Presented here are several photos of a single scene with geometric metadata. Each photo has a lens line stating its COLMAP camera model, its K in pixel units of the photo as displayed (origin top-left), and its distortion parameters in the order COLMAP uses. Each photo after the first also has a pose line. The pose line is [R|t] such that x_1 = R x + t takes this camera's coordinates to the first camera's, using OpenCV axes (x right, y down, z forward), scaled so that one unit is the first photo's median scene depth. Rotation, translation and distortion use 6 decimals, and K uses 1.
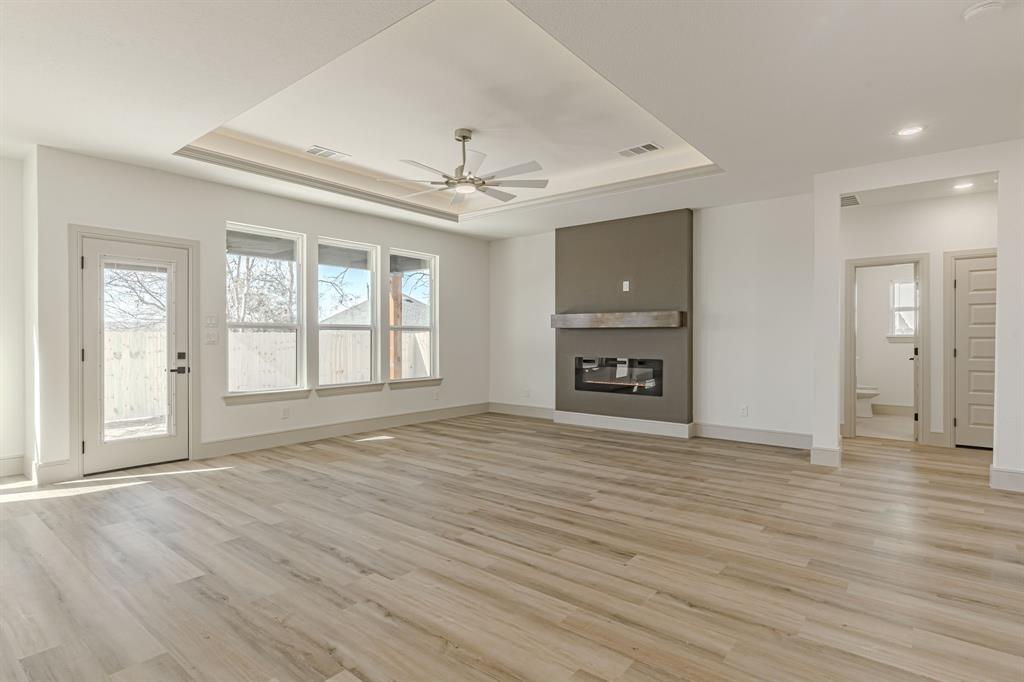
lens RADIAL K [[526.0, 0, 510.7], [0, 526.0, 338.4], [0, 0, 1]] dist [-0.003836, 0.001177]
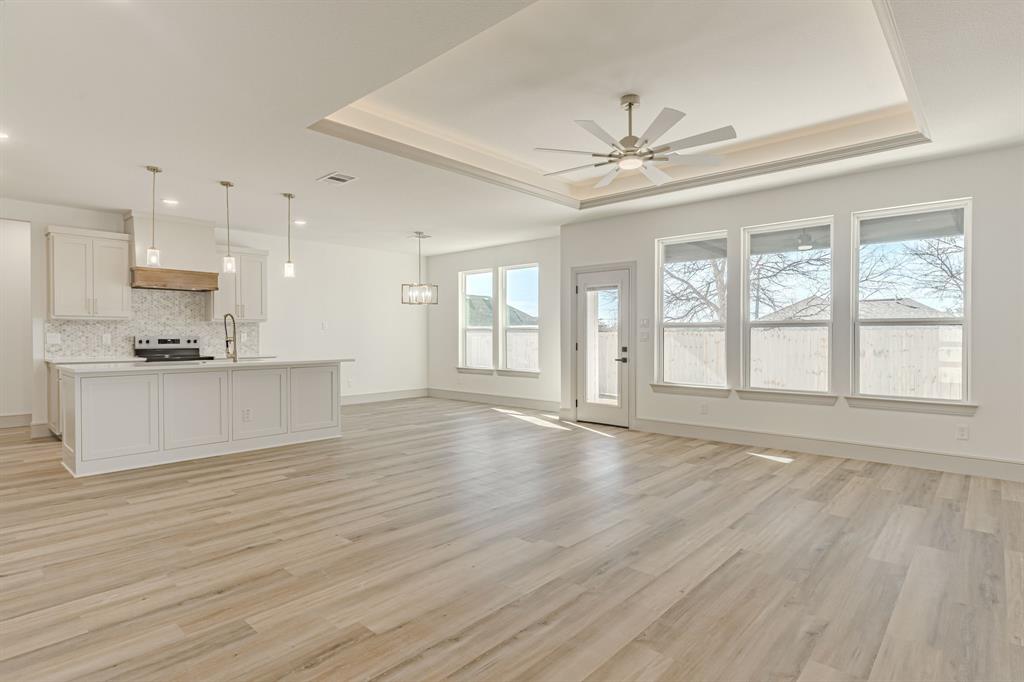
lens RADIAL K [[526.7, 0, 512.0], [0, 526.7, 341.0], [0, 0, 1]] dist [0.005204, -0.000410]
pose [[-0.055772, 0.009324, -0.998400, 0.791290], [-0.002562, 0.999952, 0.009481, -0.000543], [0.998440, 0.003087, -0.055745, 0.856421]]
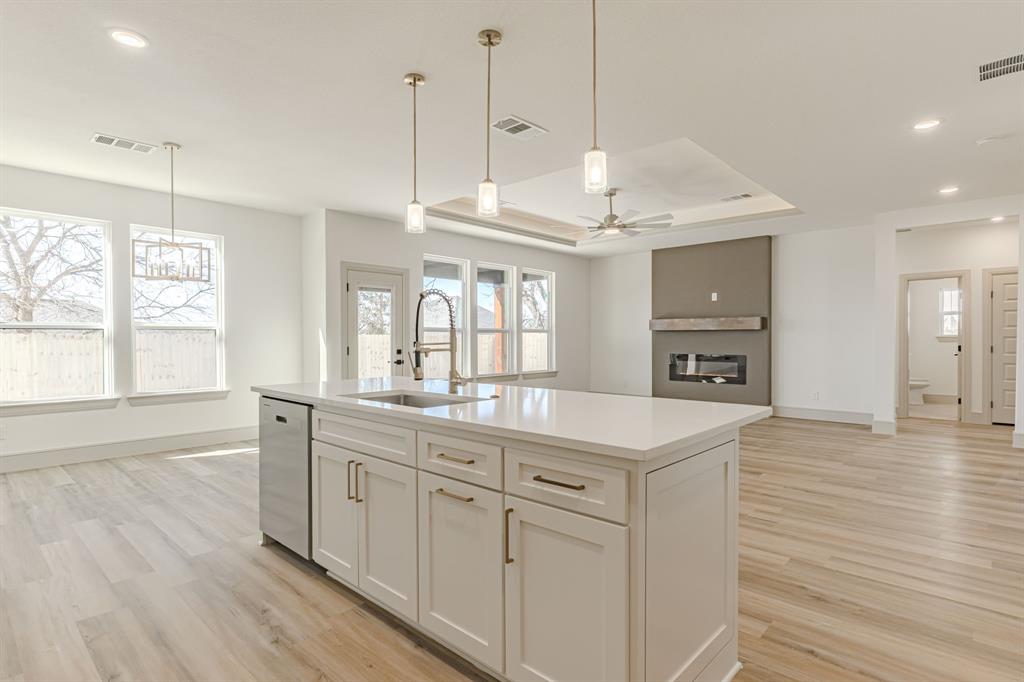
lens RADIAL K [[526.7, 0, 512.0], [0, 526.7, 341.0], [0, 0, 1]] dist [0.005204, -0.000410]
pose [[0.997928, -0.002643, -0.064281, -0.260220], [0.002829, 0.999992, 0.002814, 0.000837], [0.064273, -0.002990, 0.997928, -0.403021]]
